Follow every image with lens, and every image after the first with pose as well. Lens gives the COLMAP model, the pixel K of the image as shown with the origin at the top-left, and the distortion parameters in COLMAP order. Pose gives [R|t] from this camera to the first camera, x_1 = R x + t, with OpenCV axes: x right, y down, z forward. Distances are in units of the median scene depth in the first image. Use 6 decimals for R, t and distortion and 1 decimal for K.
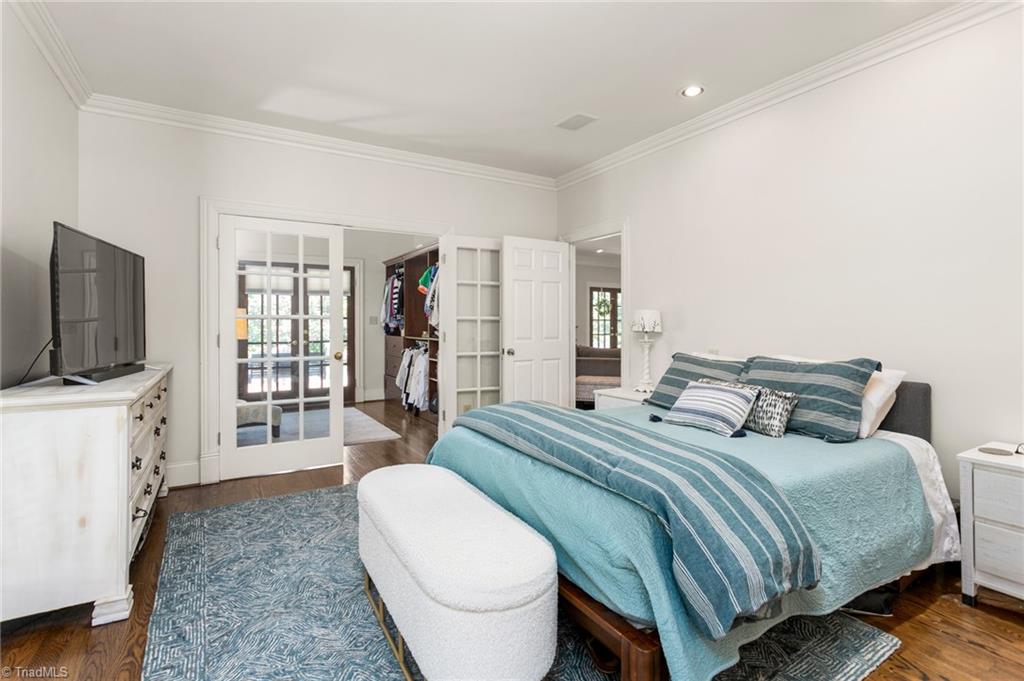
lens RADIAL K [[481.4, 0, 519.3], [0, 481.4, 321.9], [0, 0, 1]] dist [0.003263, 0.002573]
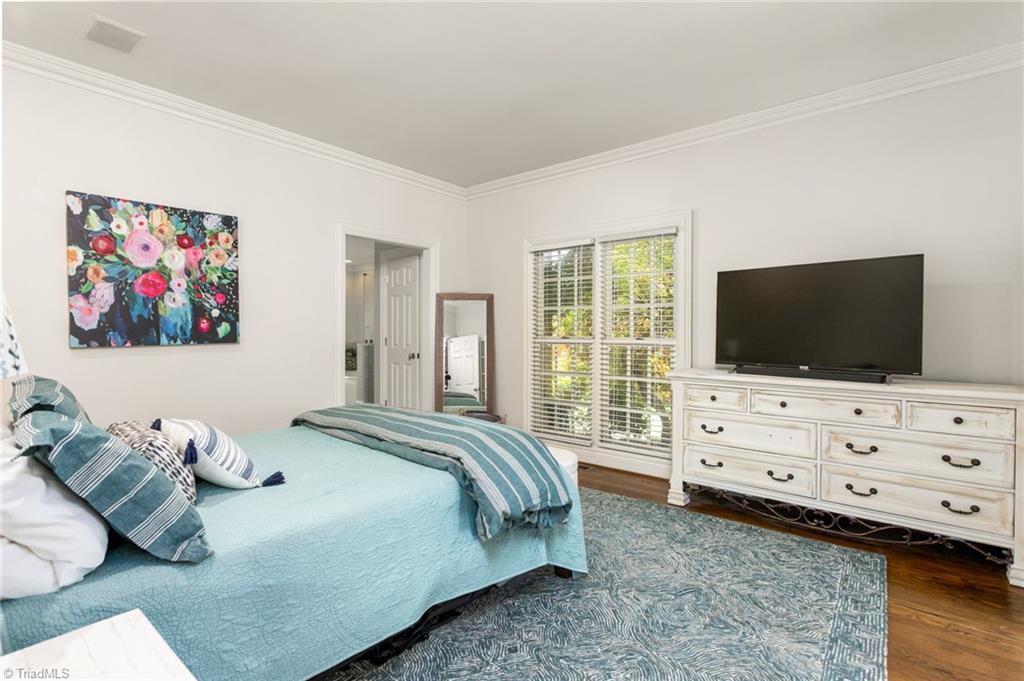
lens RADIAL K [[481.4, 0, 512.1], [0, 481.4, 338.4], [0, 0, 1]] dist [0.003263, 0.002573]
pose [[-0.945271, 0.004711, -0.326252, 0.196293], [0.001425, 0.999946, 0.010311, 0.004571], [0.326283, 0.009281, -0.945227, 1.734190]]
